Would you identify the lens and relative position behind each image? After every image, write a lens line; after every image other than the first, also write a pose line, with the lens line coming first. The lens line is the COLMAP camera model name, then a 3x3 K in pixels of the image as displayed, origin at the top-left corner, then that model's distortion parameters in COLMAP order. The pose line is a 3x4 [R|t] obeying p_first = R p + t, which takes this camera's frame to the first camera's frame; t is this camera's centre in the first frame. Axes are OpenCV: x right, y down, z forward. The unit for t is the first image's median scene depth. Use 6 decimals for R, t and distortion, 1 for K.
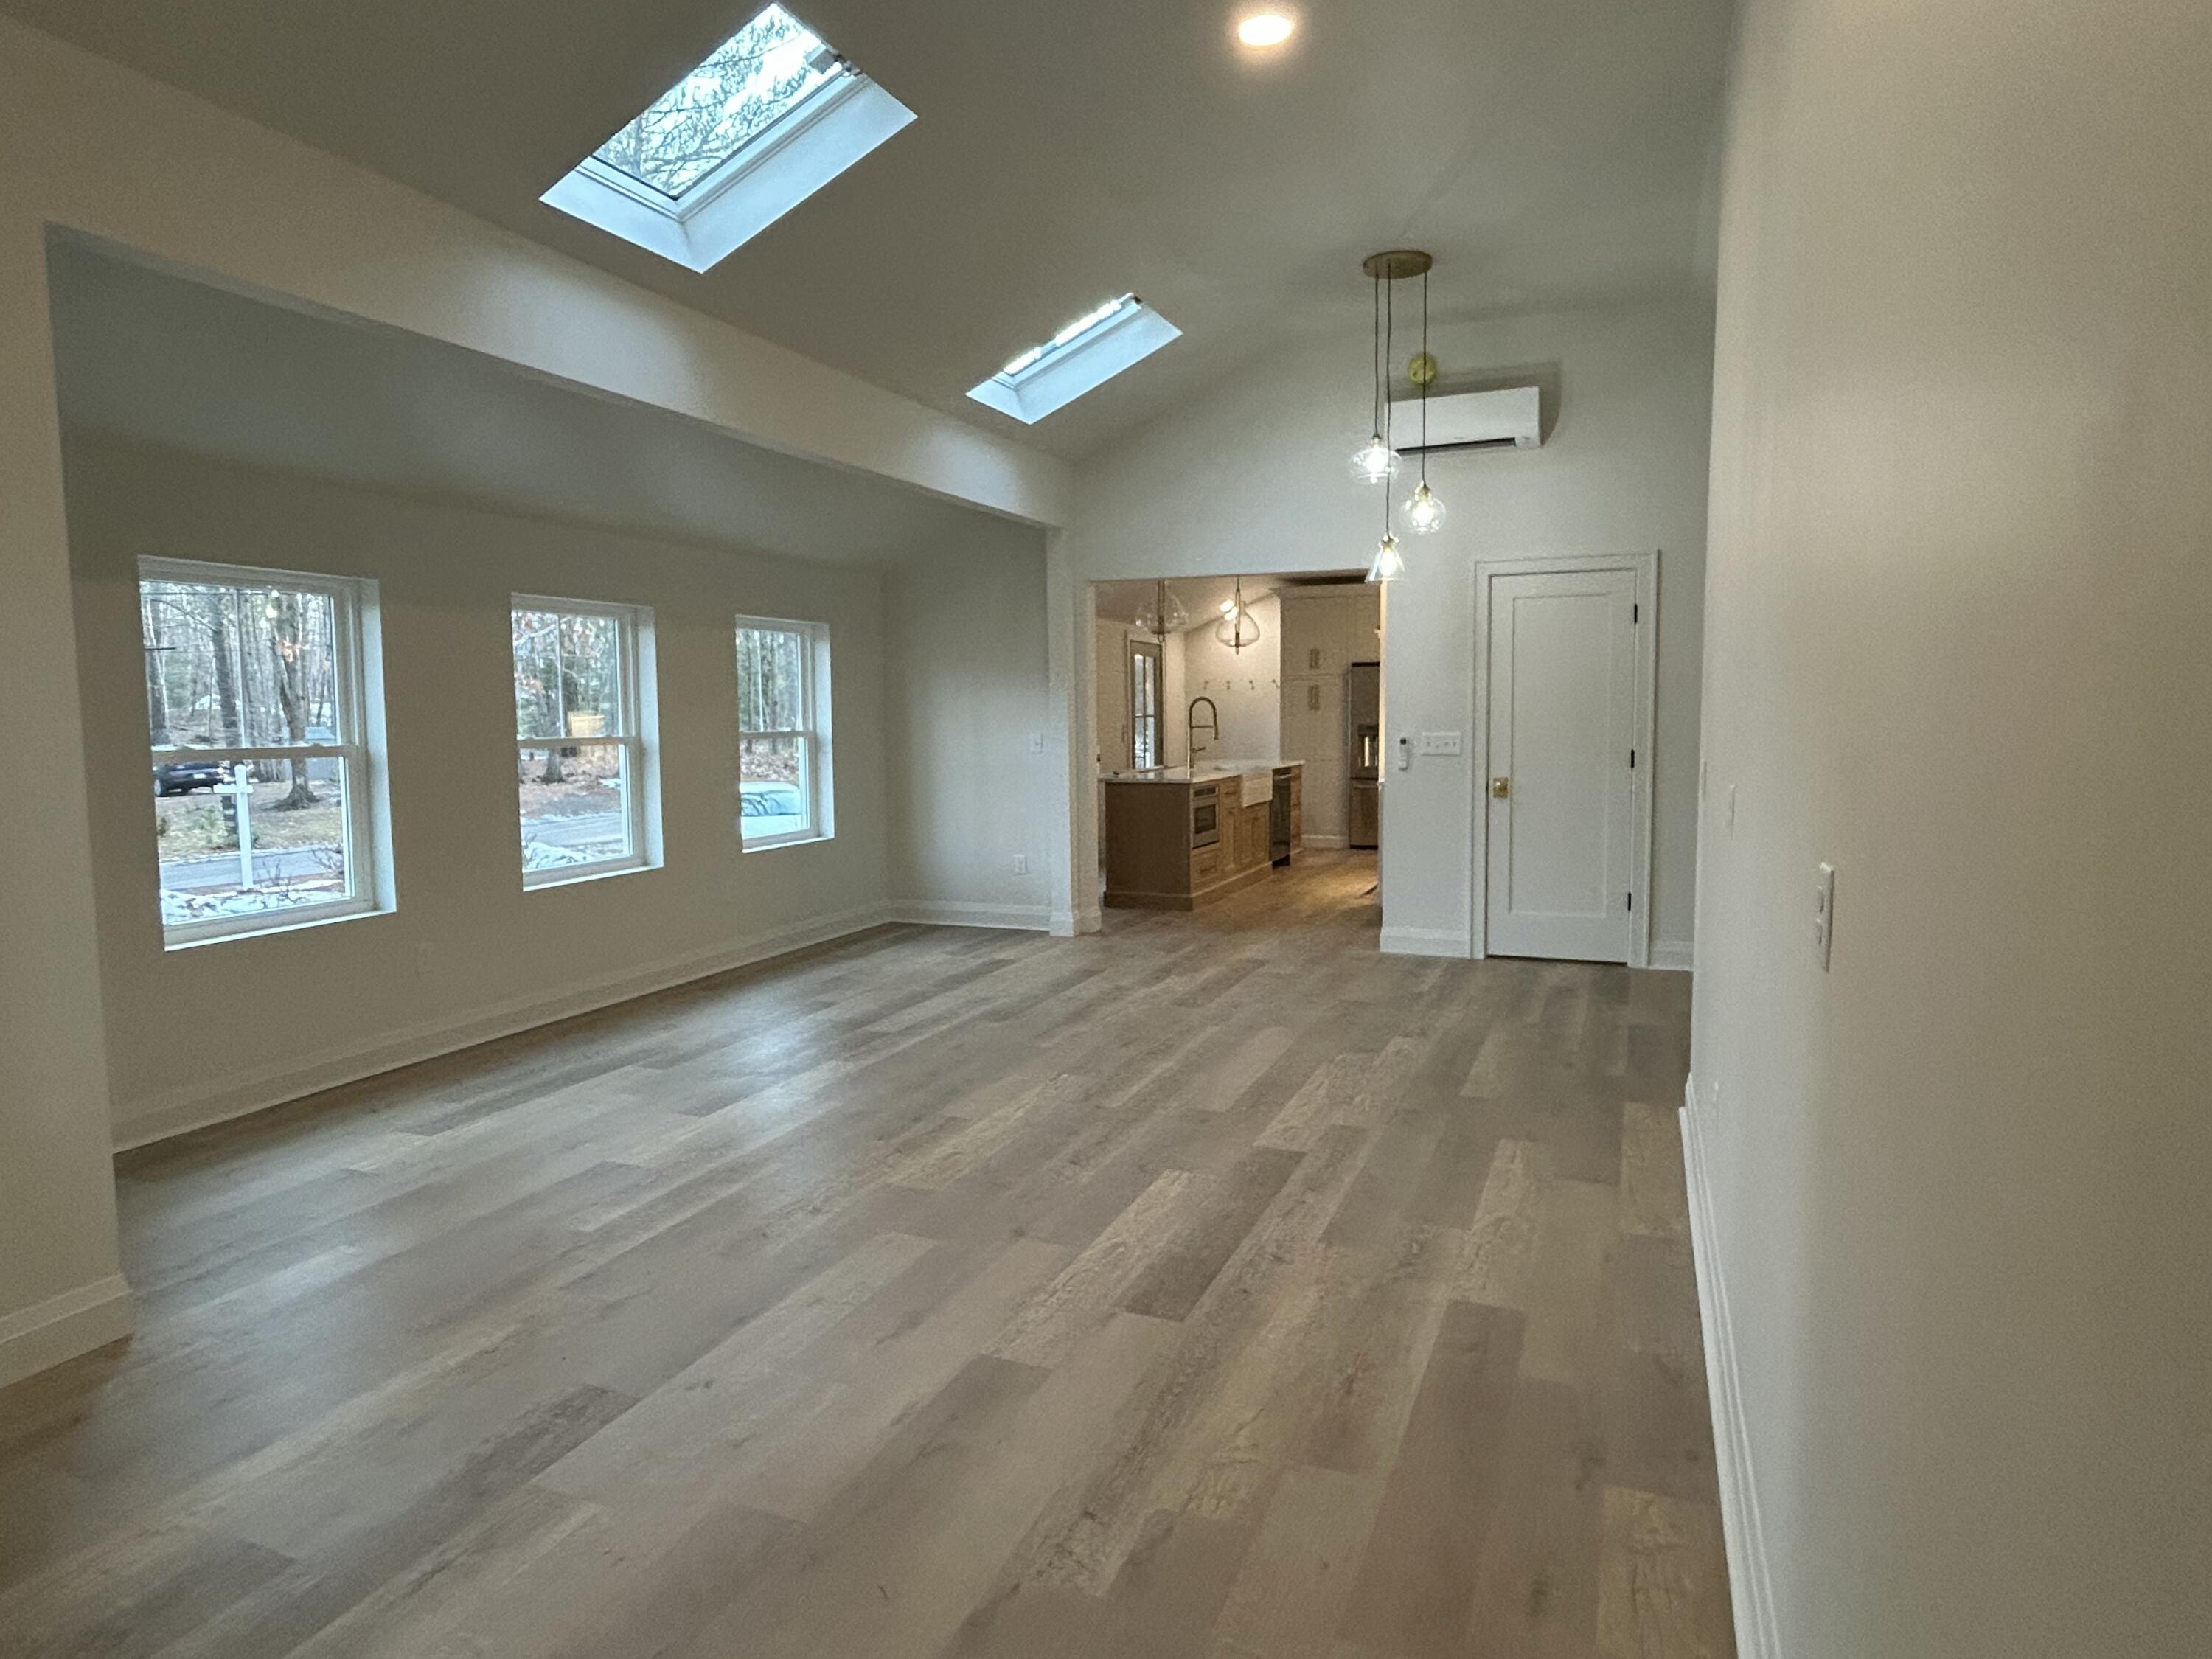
lens RADIAL K [[1305.0, 0, 1089.7], [0, 1305.0, 814.5], [0, 0, 1]] dist [0.003546, 0.000319]
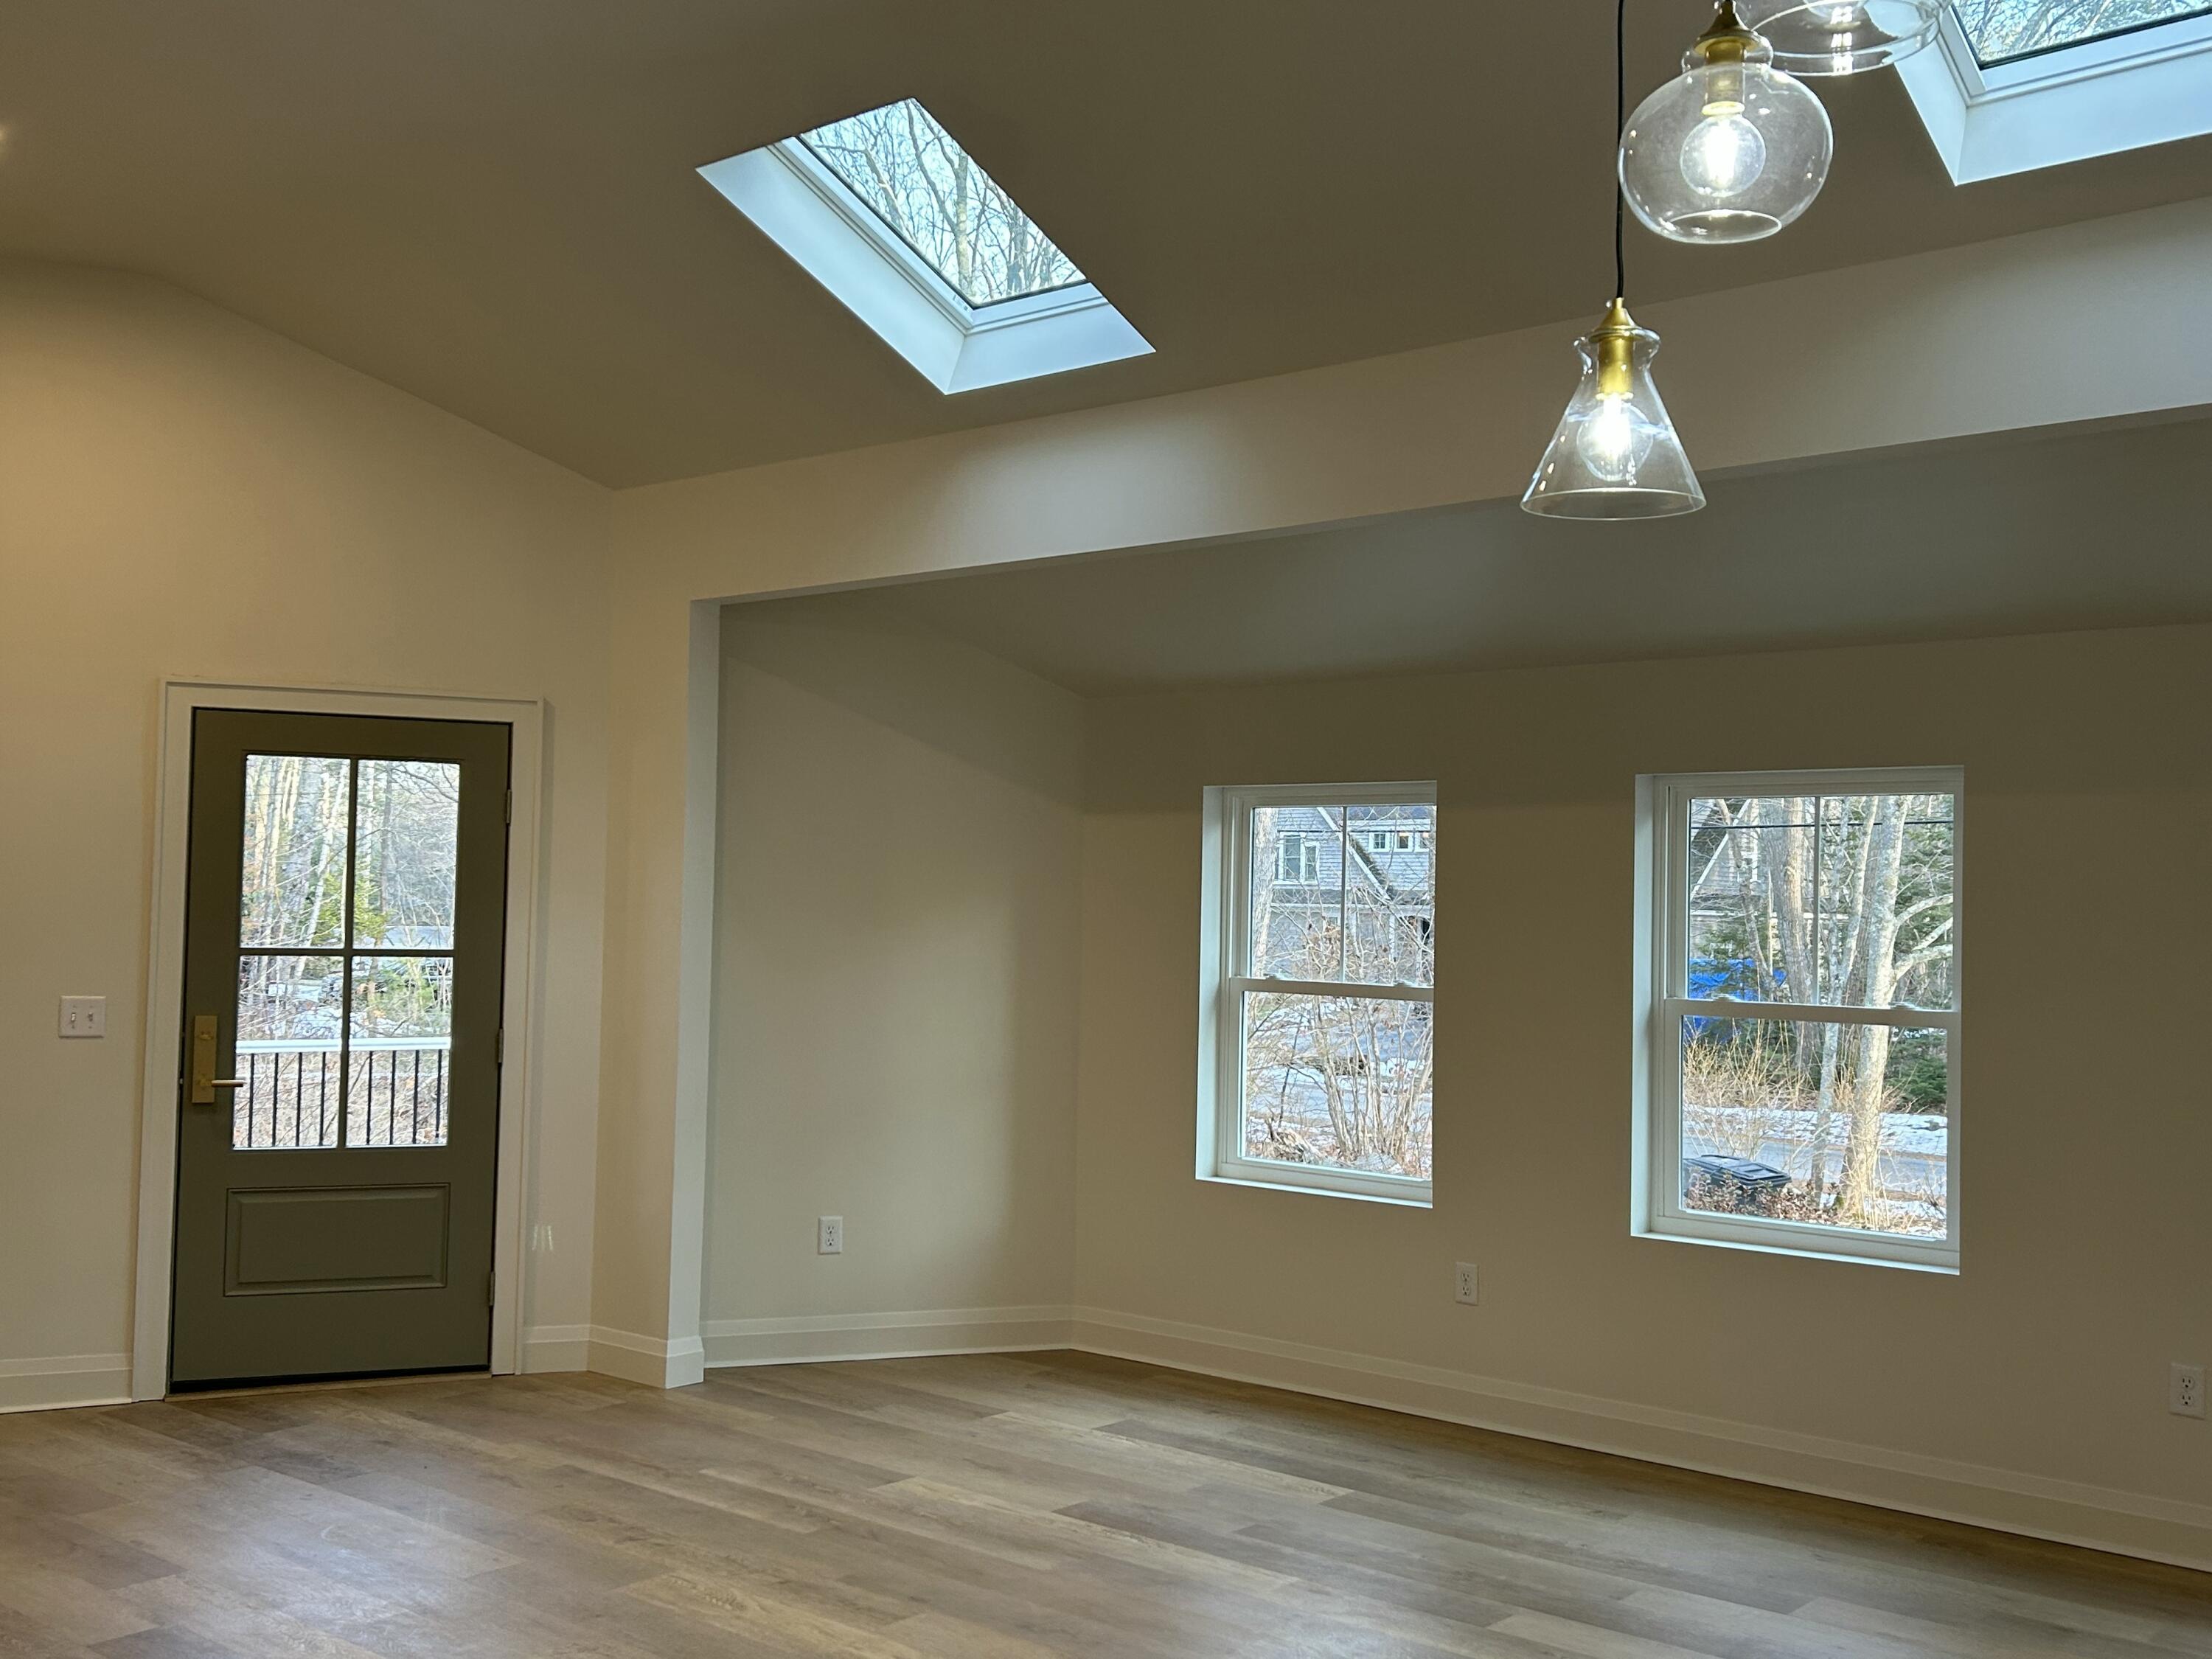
lens RADIAL K [[2117.0, 0, 1097.6], [0, 2117.0, 837.8], [0, 0, 1]] dist [0.099080, -0.175231]
pose [[-0.301397, -0.028002, -0.953088, 0.630008], [-0.095047, 0.995472, 0.000810, -0.108152], [0.948750, 0.090832, -0.302694, 1.019231]]
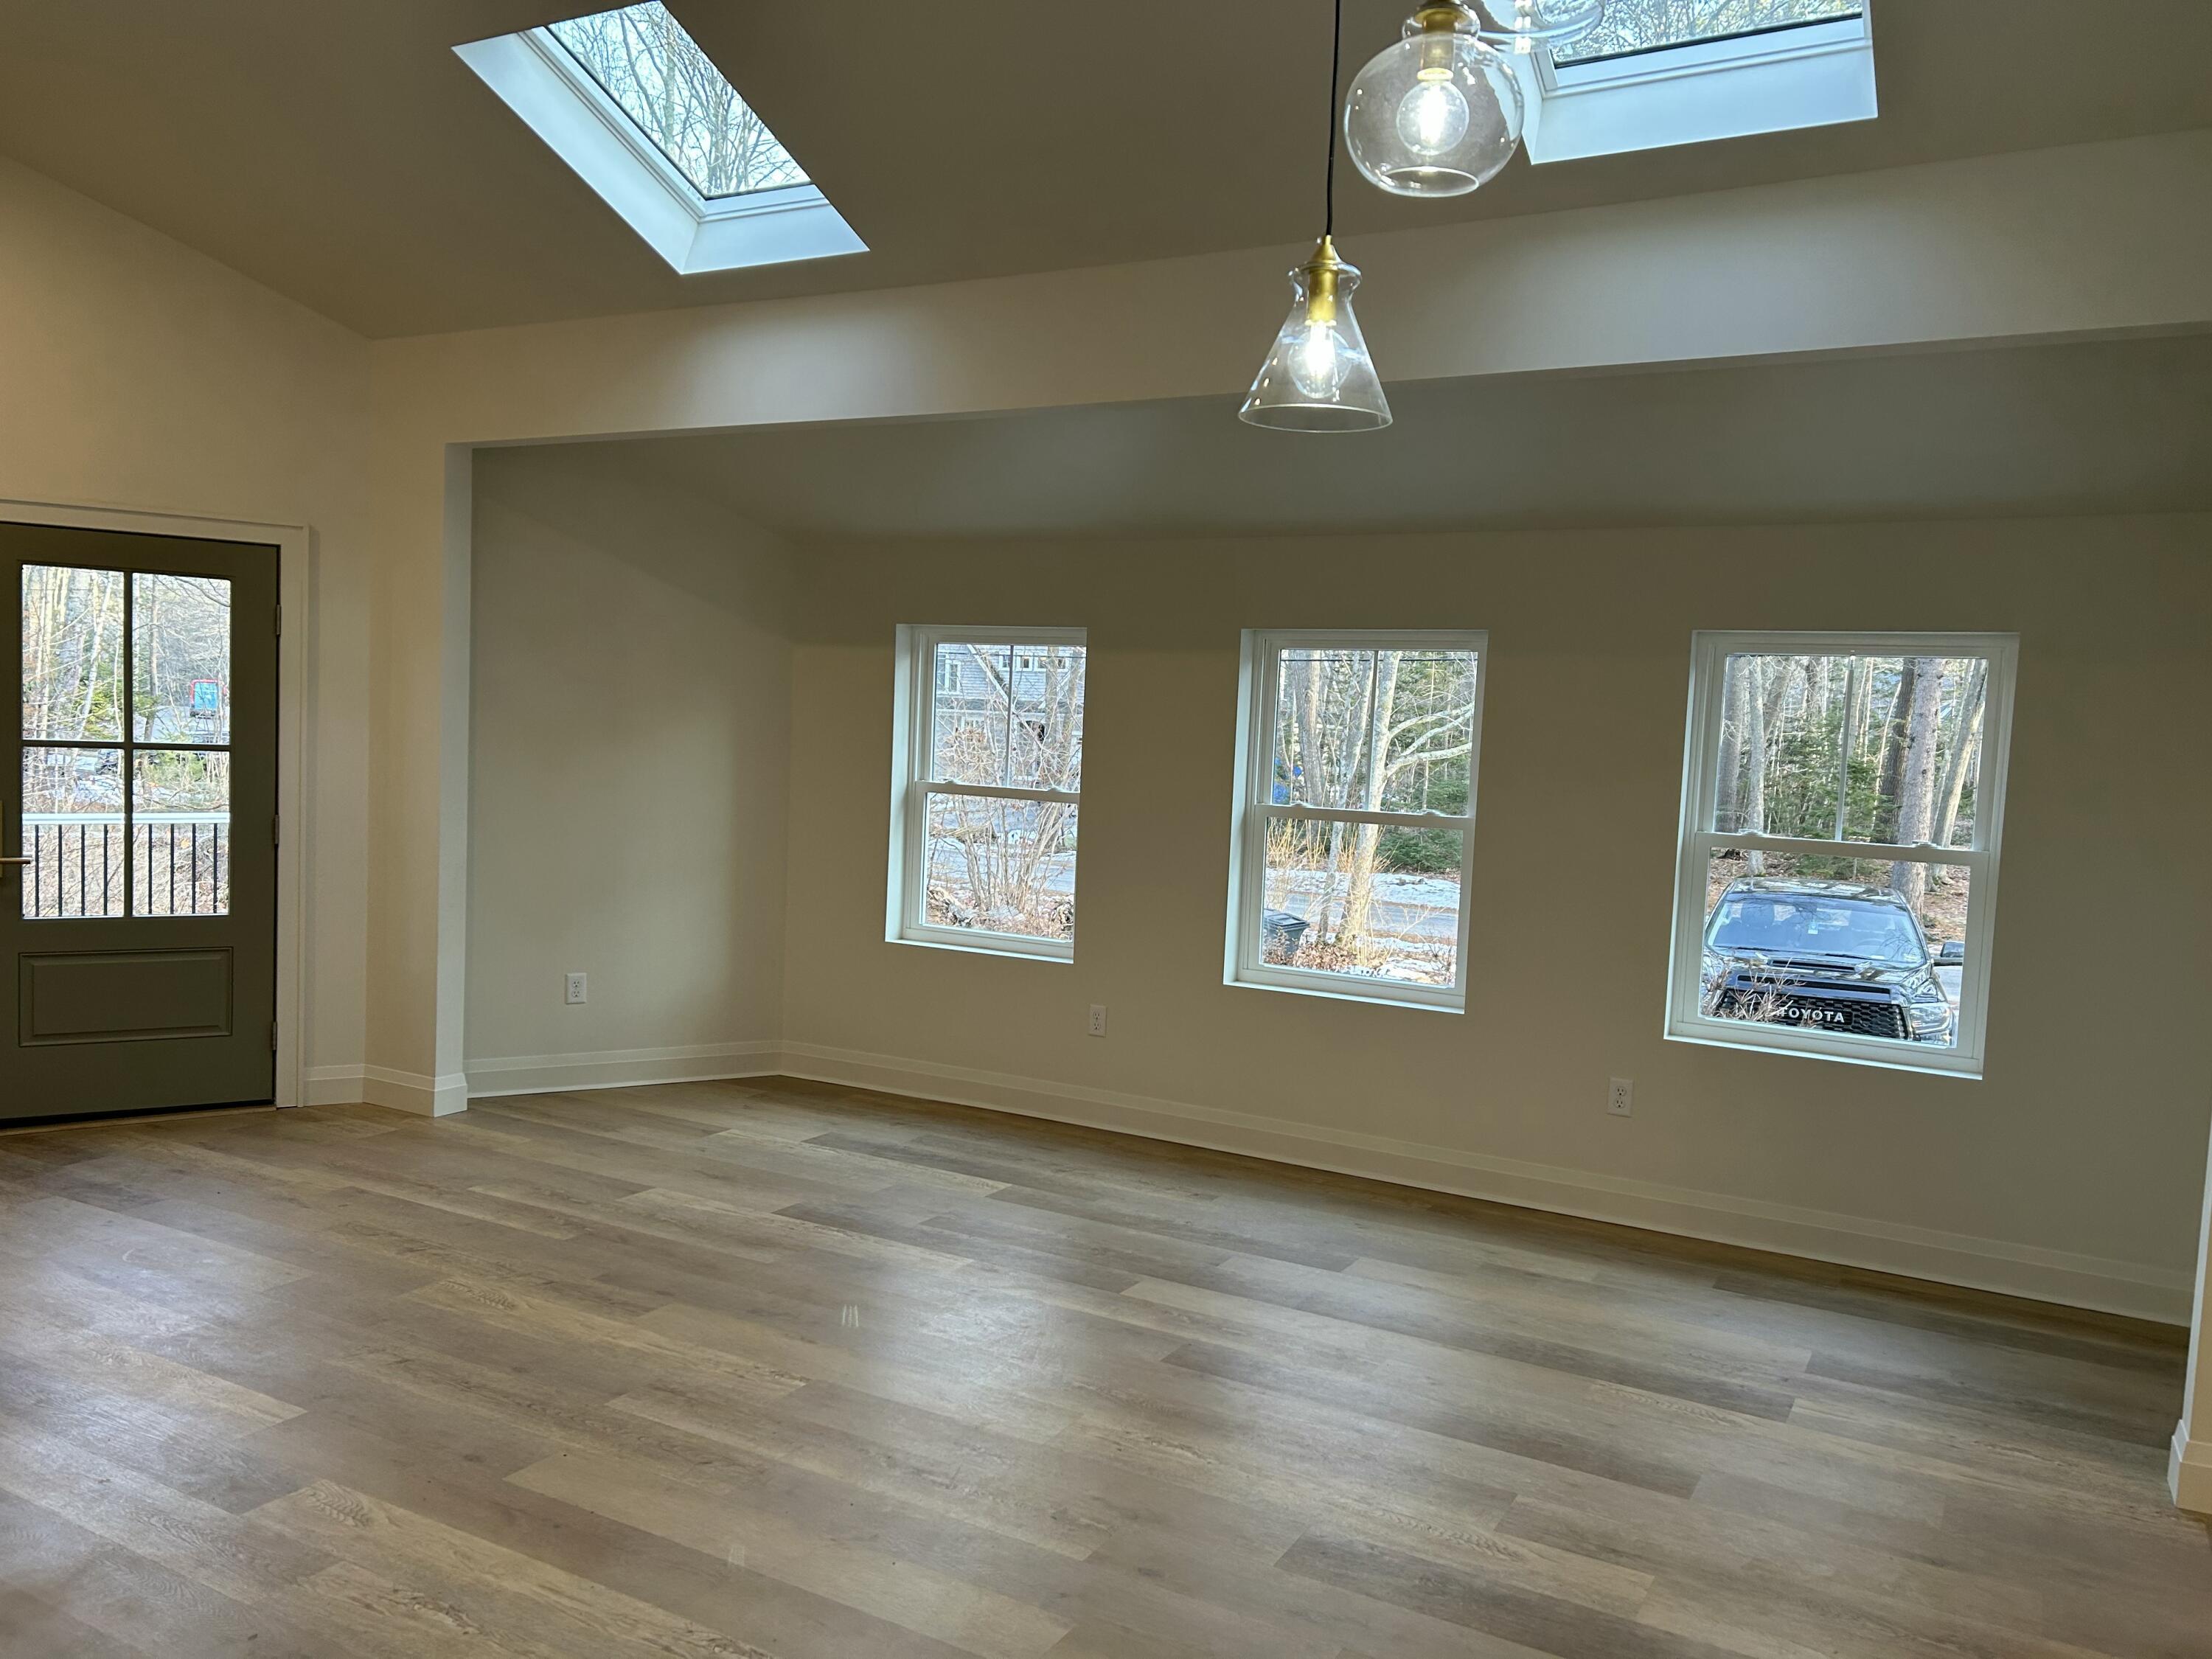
lens RADIAL K [[1652.2, 0, 1103.5], [0, 1652.2, 838.1], [0, 0, 1]] dist [0.053694, -0.053179]
pose [[-0.113075, 0.074820, -0.990765, 0.595024], [-0.123174, 0.988413, 0.088700, -0.114591], [0.985922, 0.132066, -0.102549, 0.988278]]
